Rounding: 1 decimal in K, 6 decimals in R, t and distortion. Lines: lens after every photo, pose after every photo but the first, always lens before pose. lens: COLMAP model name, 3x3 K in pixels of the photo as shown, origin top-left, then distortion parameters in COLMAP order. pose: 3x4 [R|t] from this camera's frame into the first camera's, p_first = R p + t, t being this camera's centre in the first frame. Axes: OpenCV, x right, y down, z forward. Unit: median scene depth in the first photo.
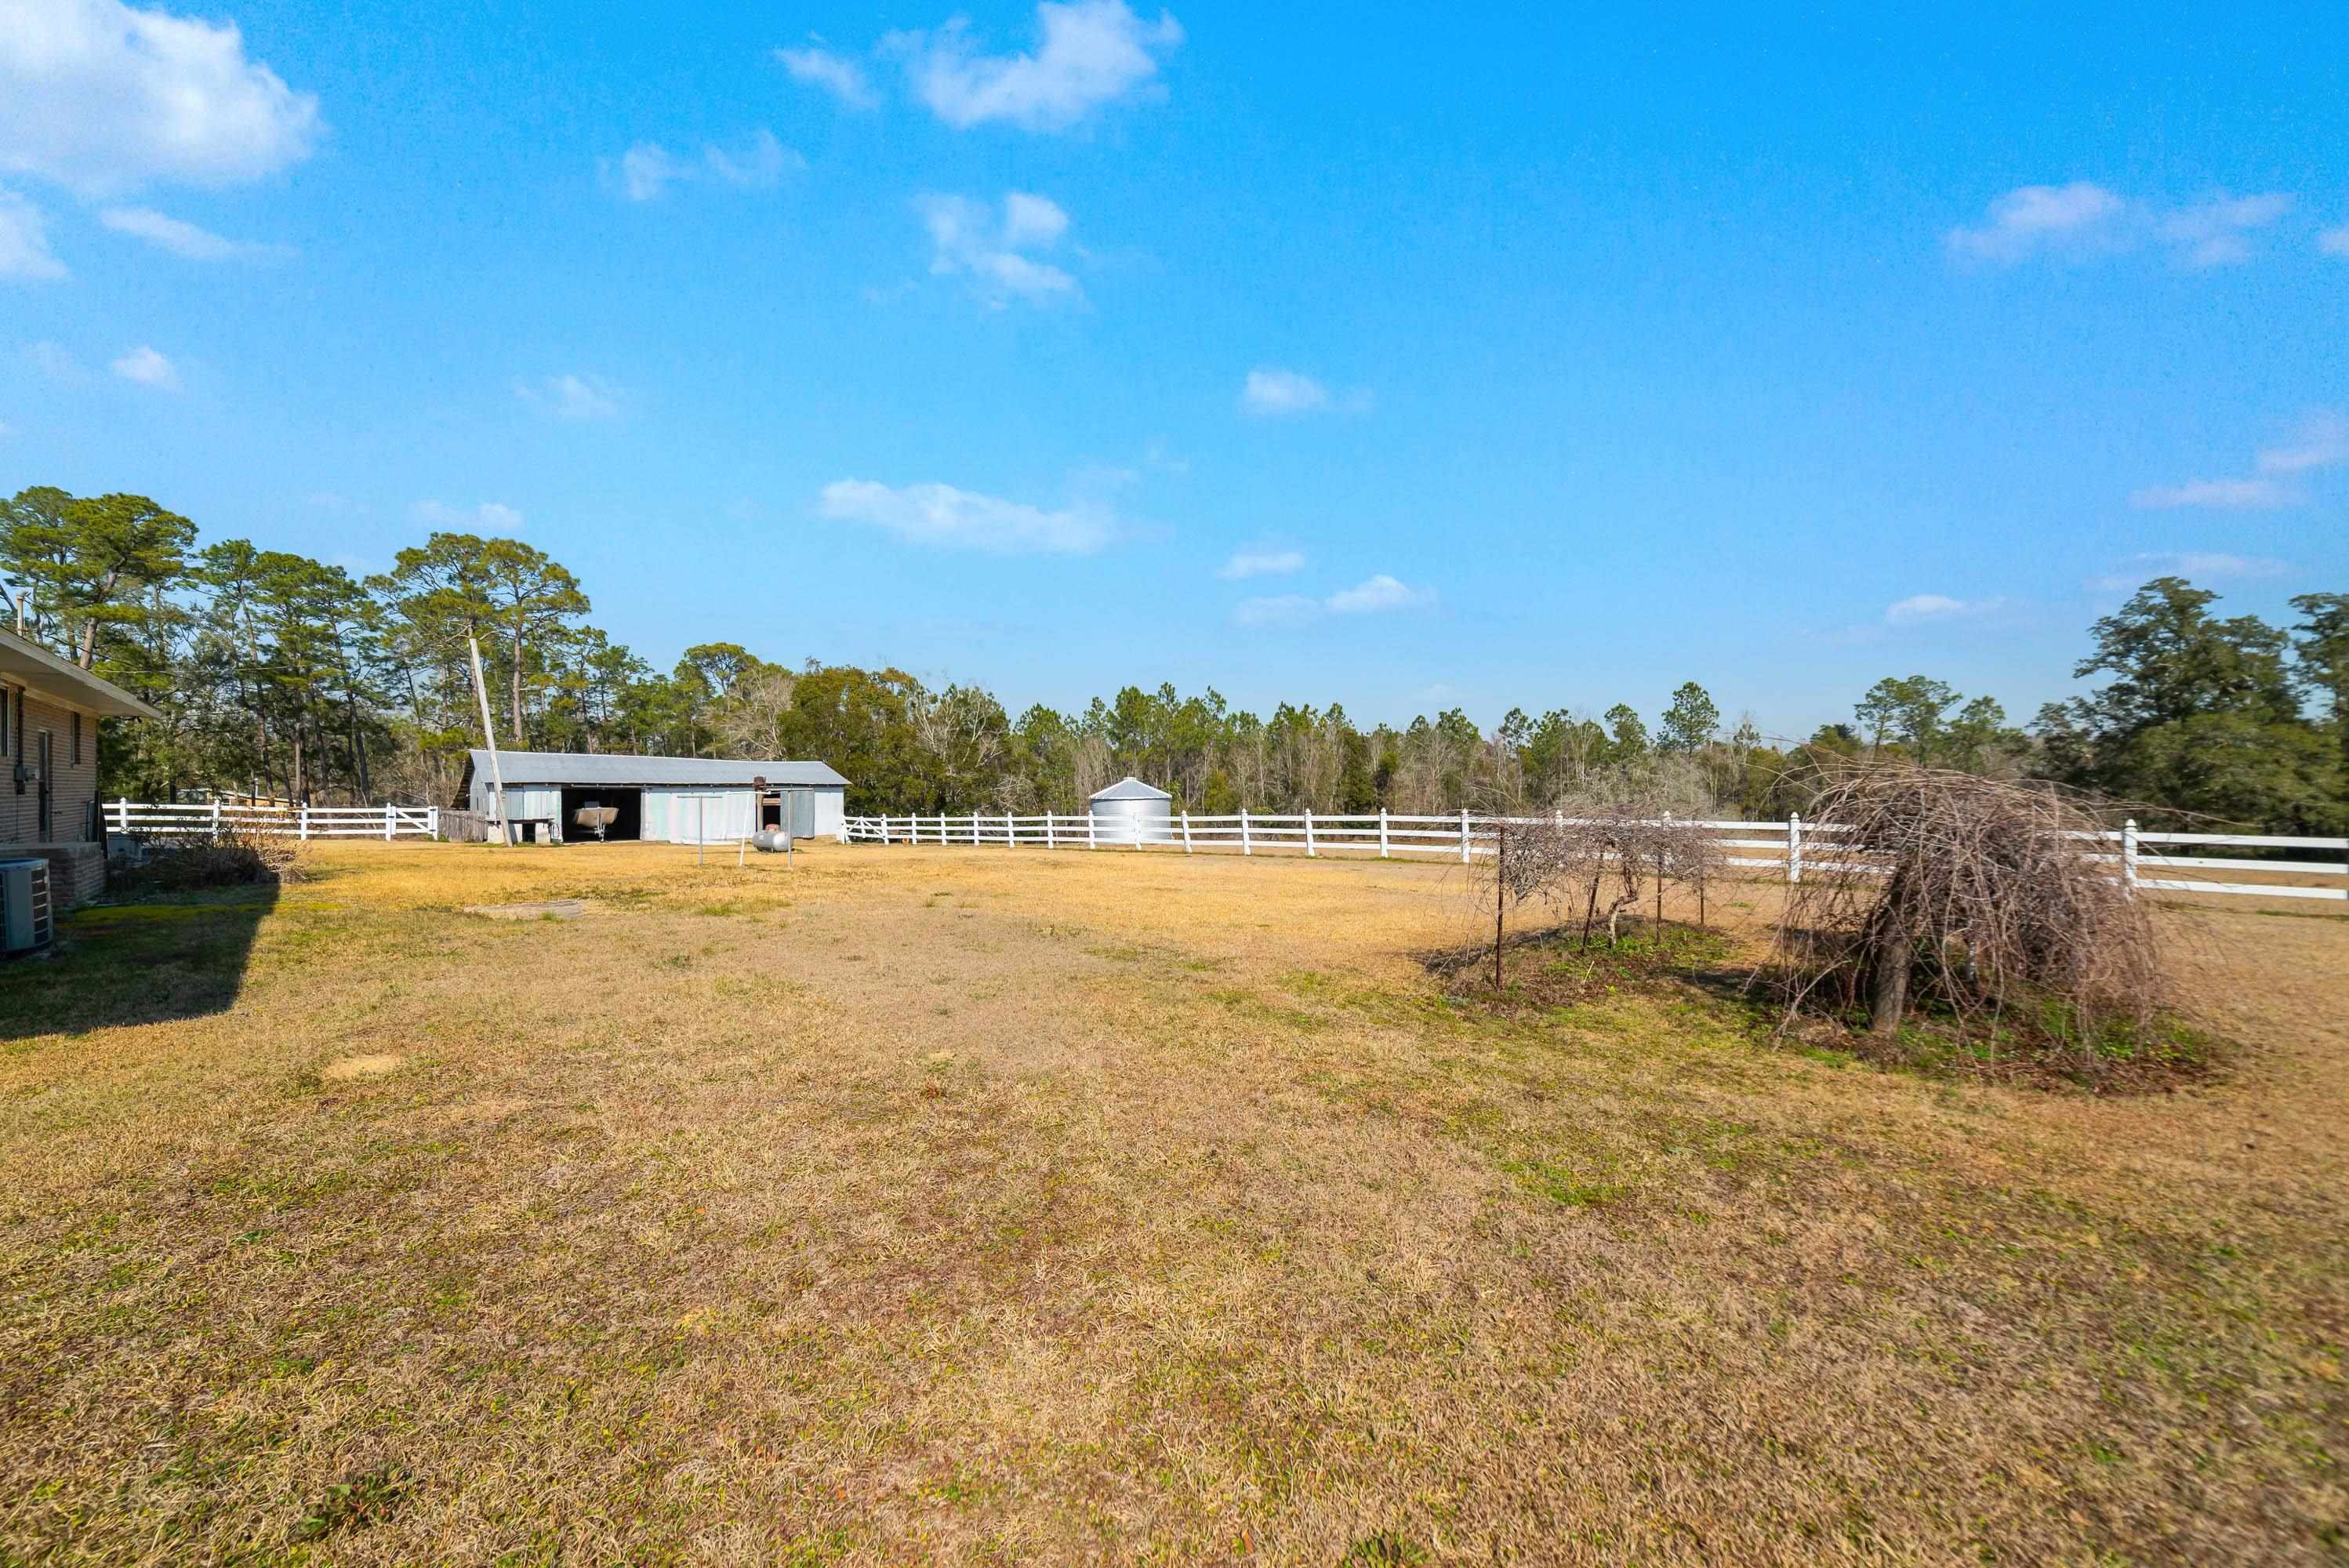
lens RADIAL K [[914.1, 0, 1186.4], [0, 914.1, 767.4], [0, 0, 1]] dist [-0.000869, 0.000153]
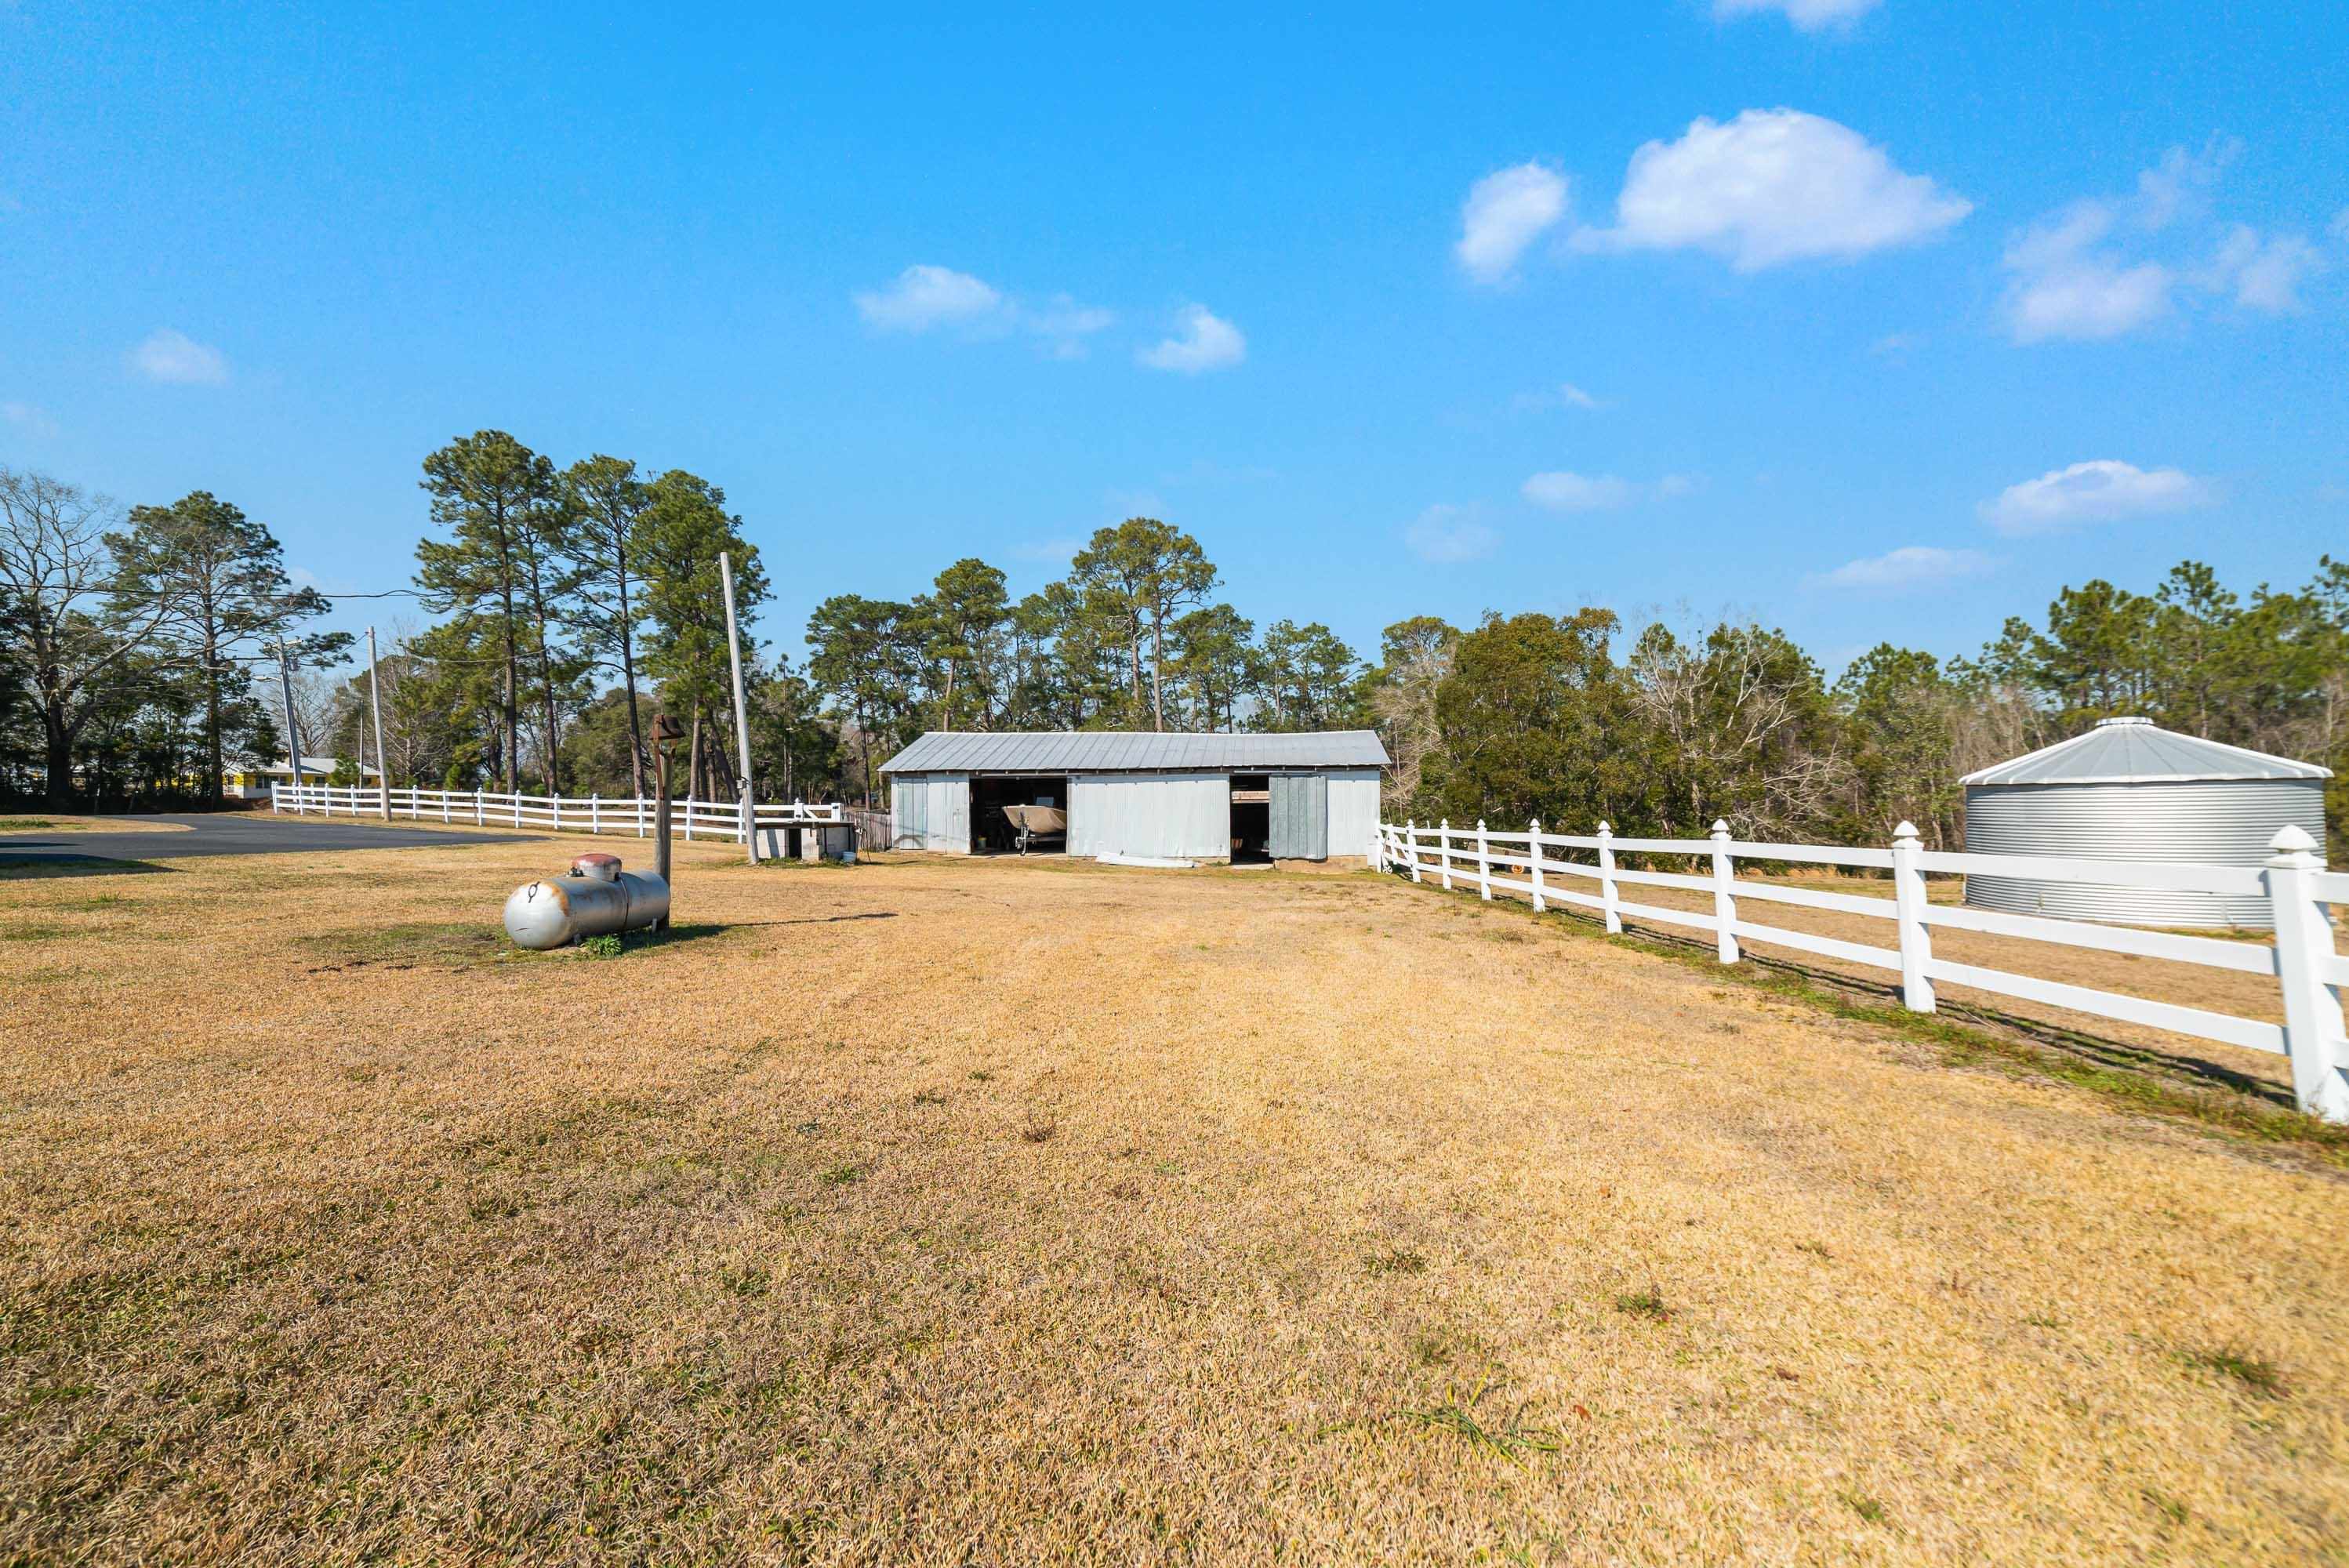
lens RADIAL K [[914.1, 0, 1181.6], [0, 914.1, 784.4], [0, 0, 1]] dist [-0.000869, 0.000153]
pose [[0.662652, -0.016626, -0.748743, -0.018405], [0.029297, 0.999564, 0.003733, 0.013225], [0.748354, -0.024409, 0.662850, 0.292772]]
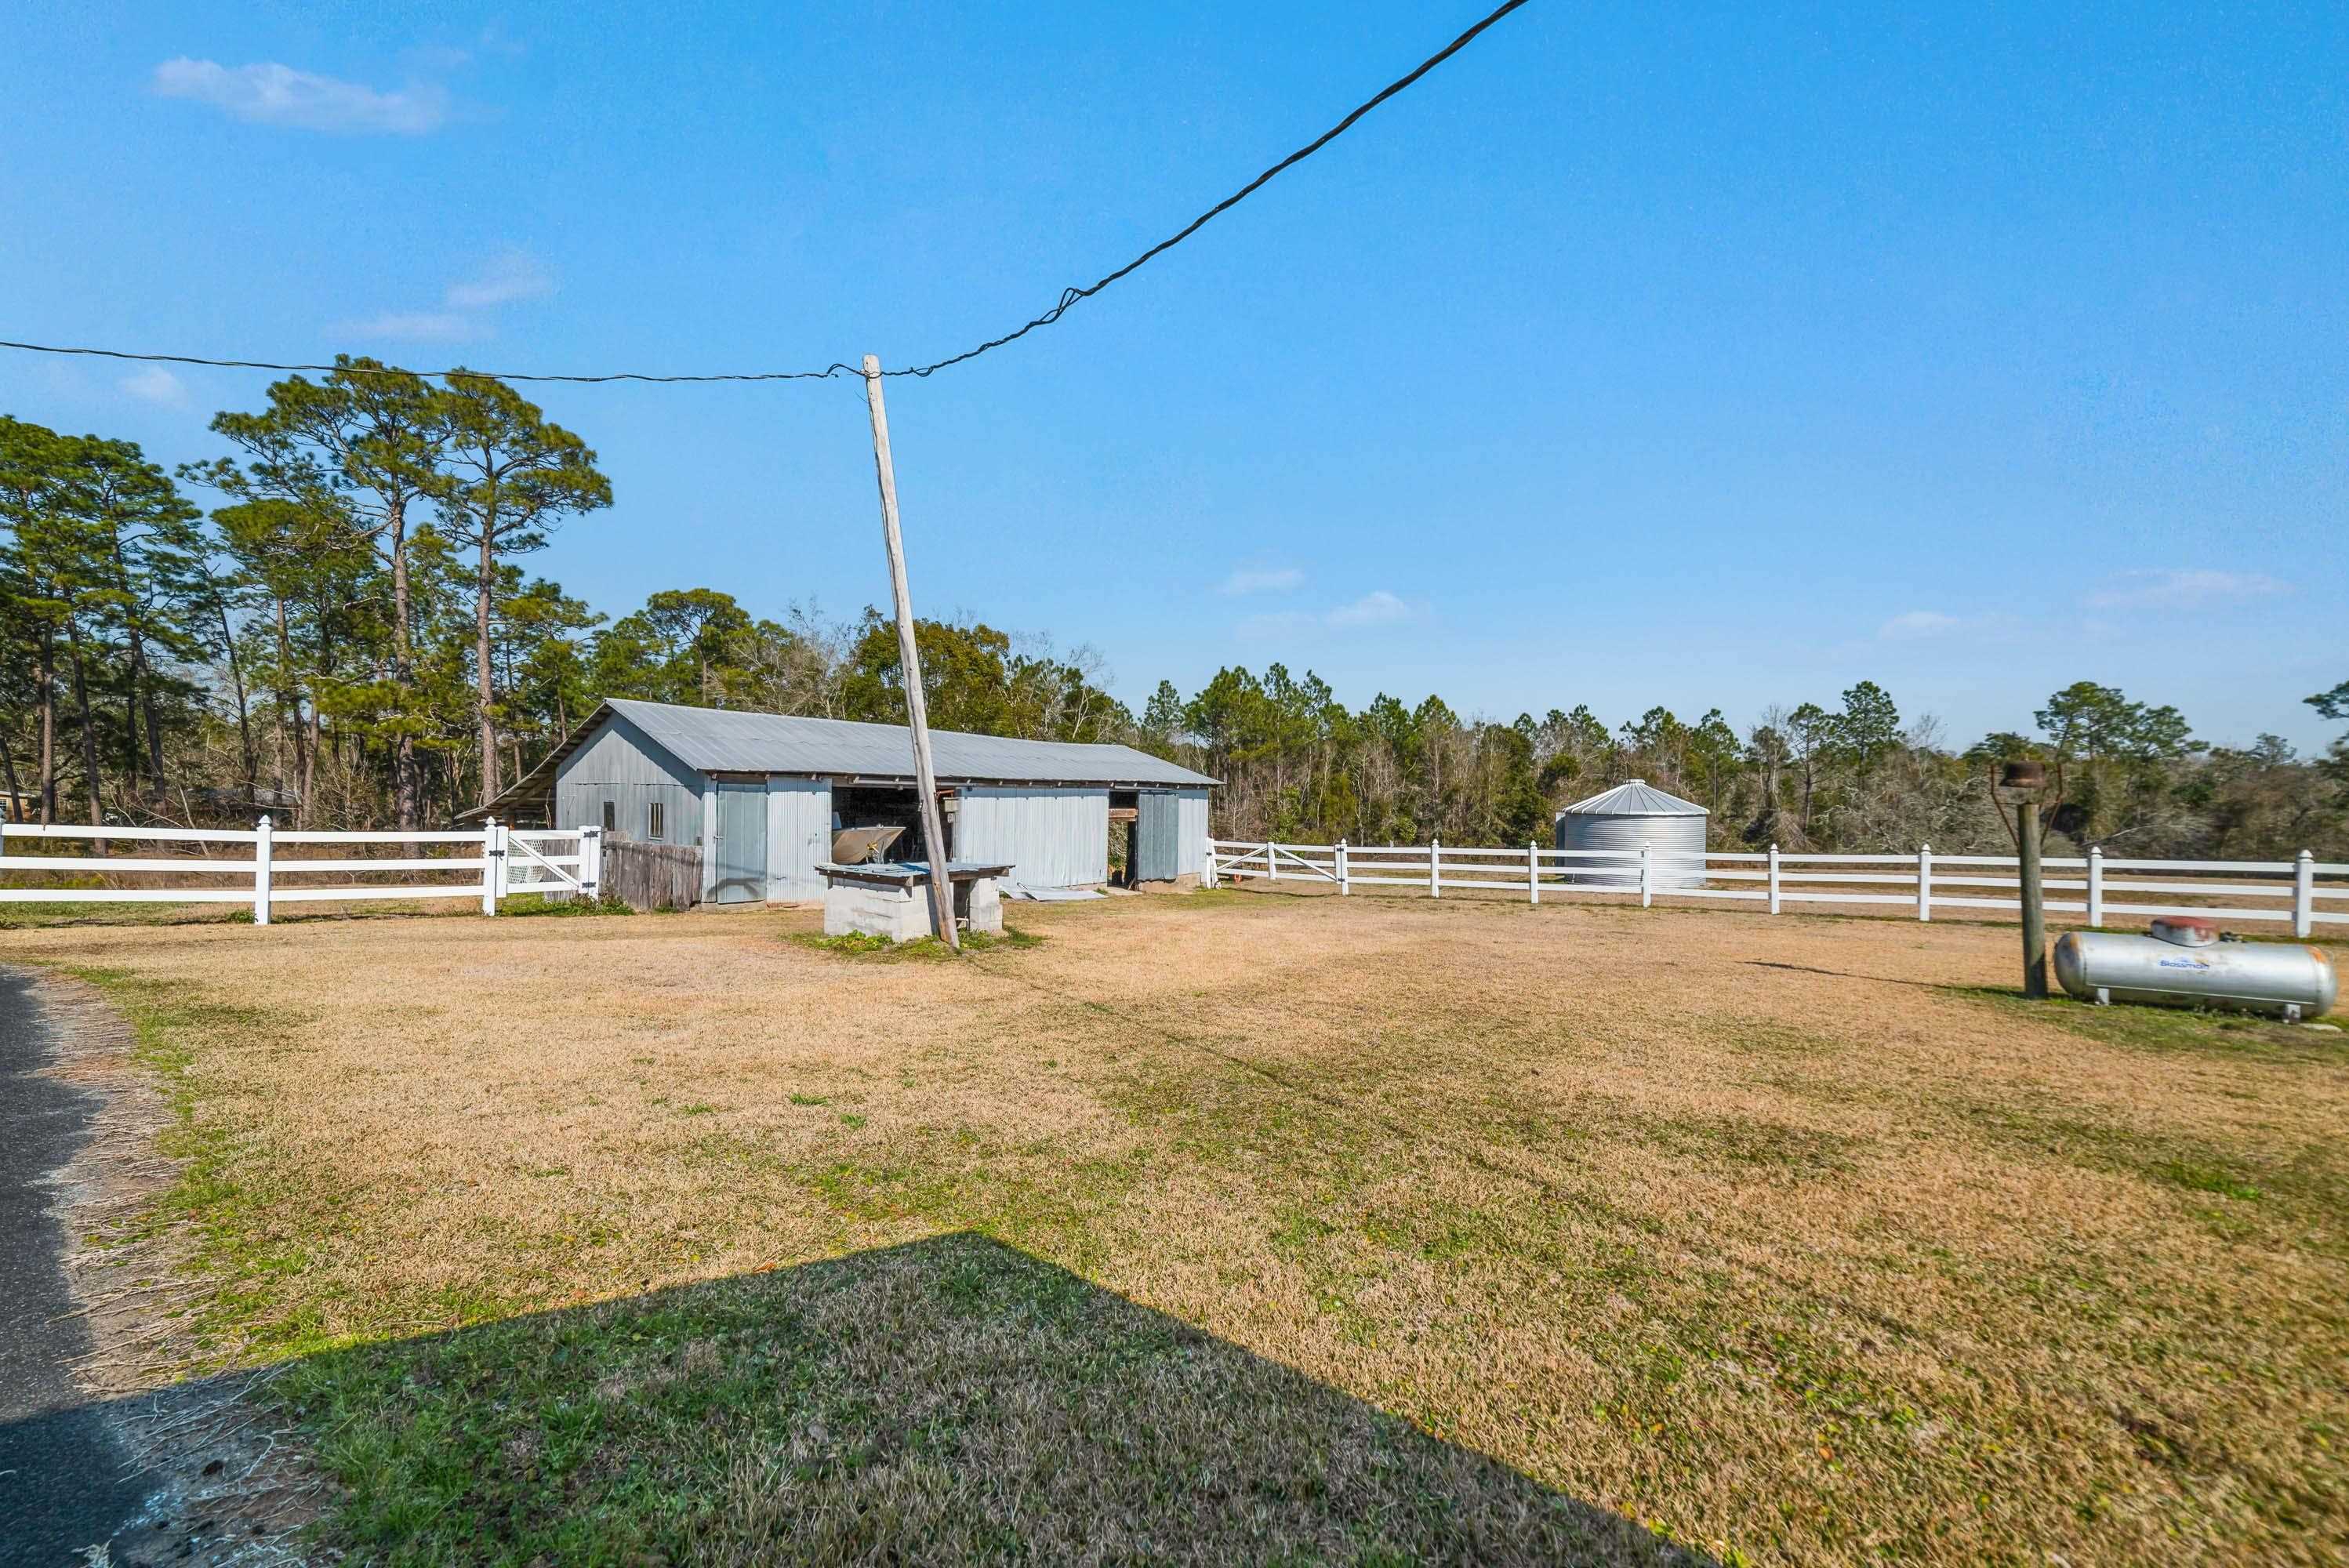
lens RADIAL K [[914.1, 0, 1179.6], [0, 914.1, 784.4], [0, 0, 1]] dist [-0.000869, 0.000153]
pose [[0.989622, 0.016307, 0.142767, -0.258367], [-0.018857, 0.999686, 0.016522, 0.004725], [-0.142453, -0.019043, 0.989618, 0.230467]]
